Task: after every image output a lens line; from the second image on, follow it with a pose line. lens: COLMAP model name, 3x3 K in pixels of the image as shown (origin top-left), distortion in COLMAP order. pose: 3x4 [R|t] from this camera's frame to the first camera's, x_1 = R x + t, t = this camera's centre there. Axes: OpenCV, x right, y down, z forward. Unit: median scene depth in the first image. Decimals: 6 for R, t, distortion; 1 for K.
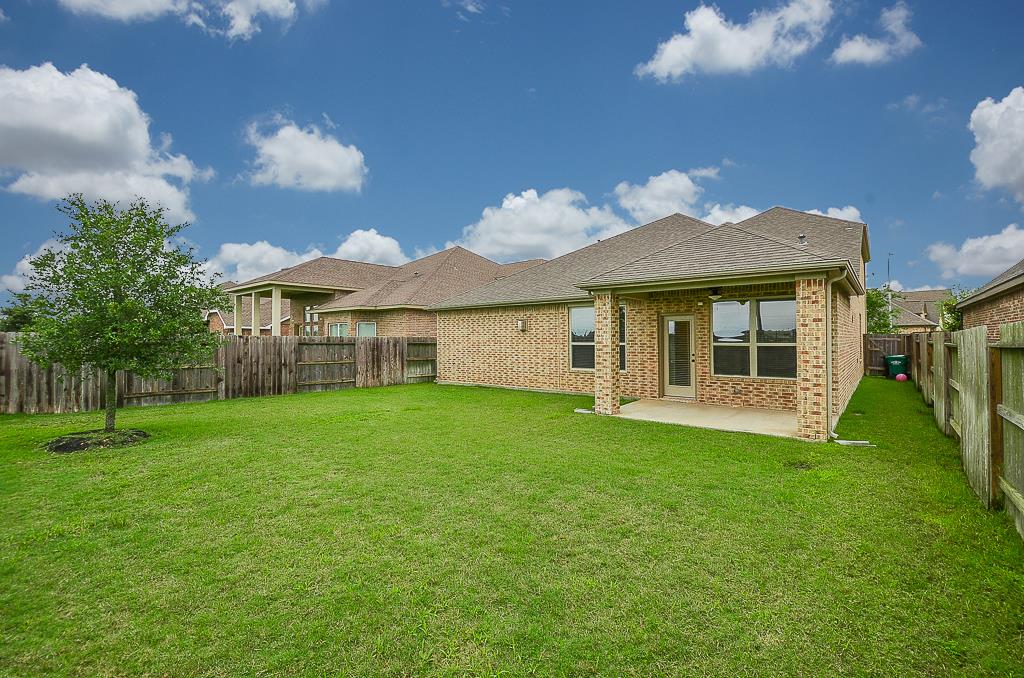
lens RADIAL K [[444.0, 0, 521.9], [0, 444.0, 336.7], [0, 0, 1]] dist [0.001613, -0.006816]
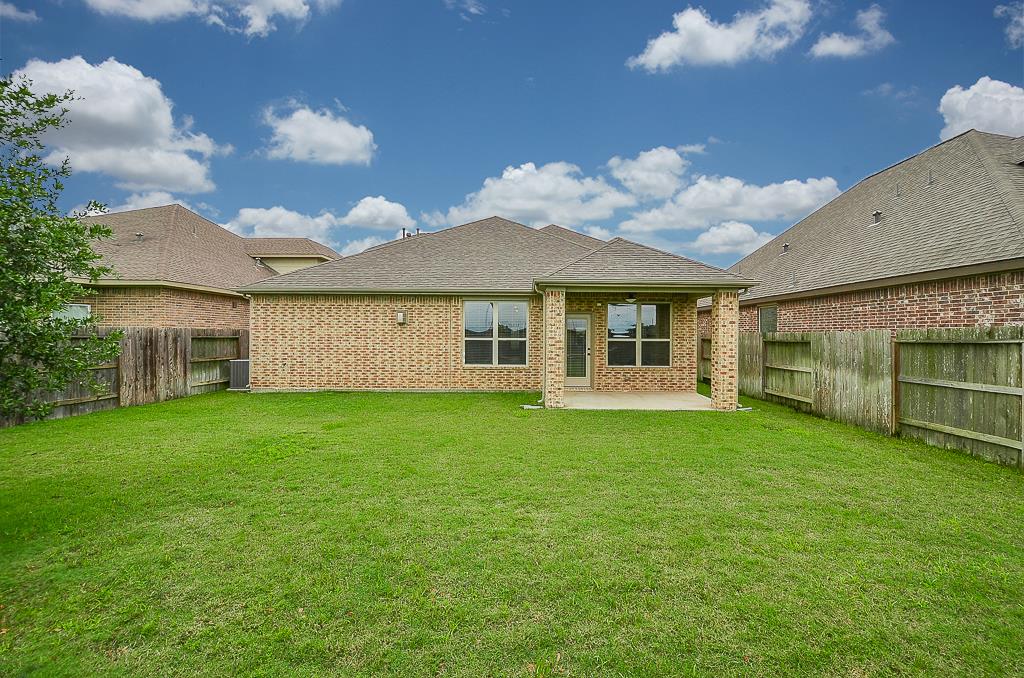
lens RADIAL K [[444.0, 0, 519.2], [0, 444.0, 339.9], [0, 0, 1]] dist [0.001613, -0.006816]
pose [[0.784278, -0.000043, 0.620409, -0.368894], [-0.012399, 0.999799, 0.015743, 0.001418], [-0.620285, -0.020040, 0.784120, 0.174826]]
